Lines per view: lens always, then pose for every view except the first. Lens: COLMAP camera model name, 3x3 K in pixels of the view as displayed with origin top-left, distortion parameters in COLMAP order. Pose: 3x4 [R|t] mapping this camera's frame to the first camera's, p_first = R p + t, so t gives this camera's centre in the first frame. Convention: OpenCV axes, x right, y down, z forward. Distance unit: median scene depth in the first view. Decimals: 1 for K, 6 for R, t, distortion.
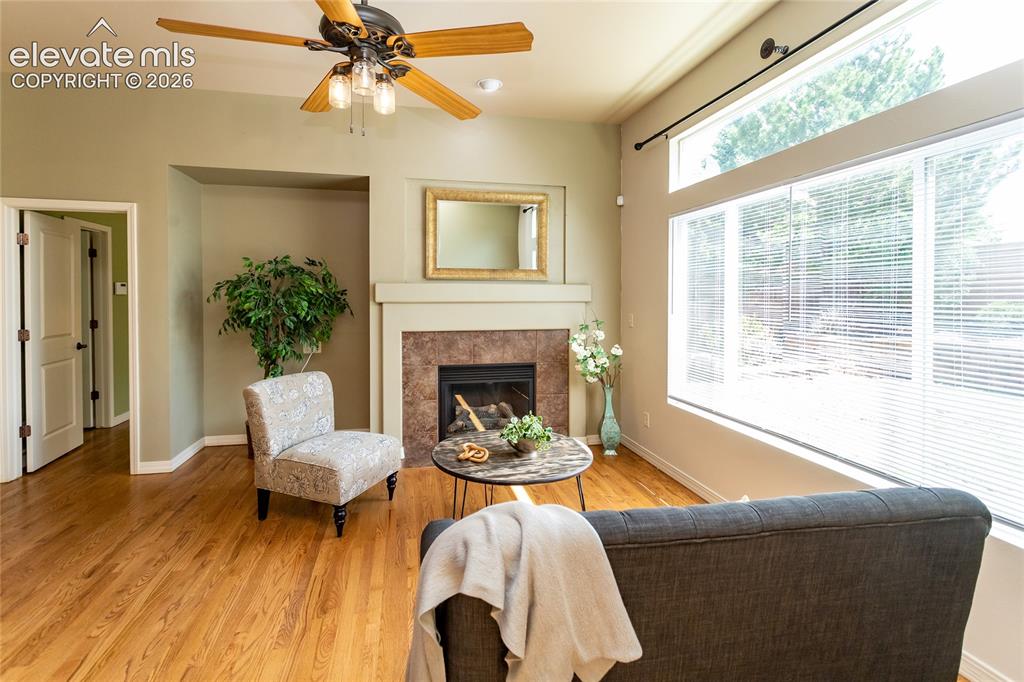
lens RADIAL K [[481.4, 0, 513.3], [0, 481.4, 311.0], [0, 0, 1]] dist [-0.000661, 0.000191]
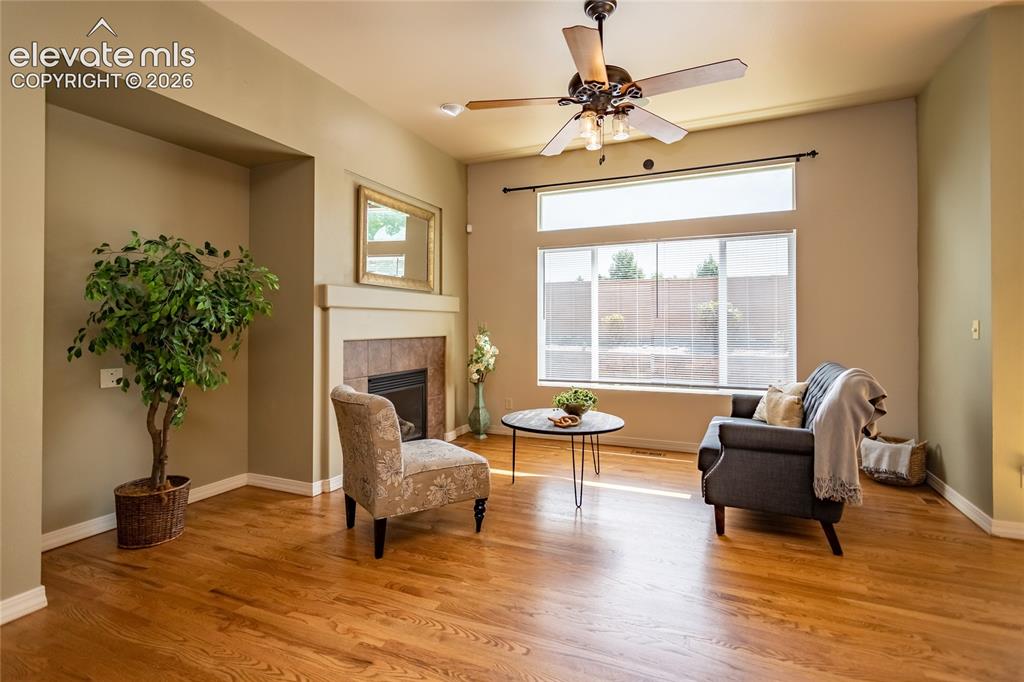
lens RADIAL K [[491.4, 0, 507.0], [0, 491.4, 326.5], [0, 0, 1]] dist [0.001570, 0.000556]
pose [[0.598451, -0.007383, 0.801126, -0.837662], [0.028718, 0.999513, -0.012241, 0.039222], [-0.800645, 0.030332, 0.598371, 0.235223]]
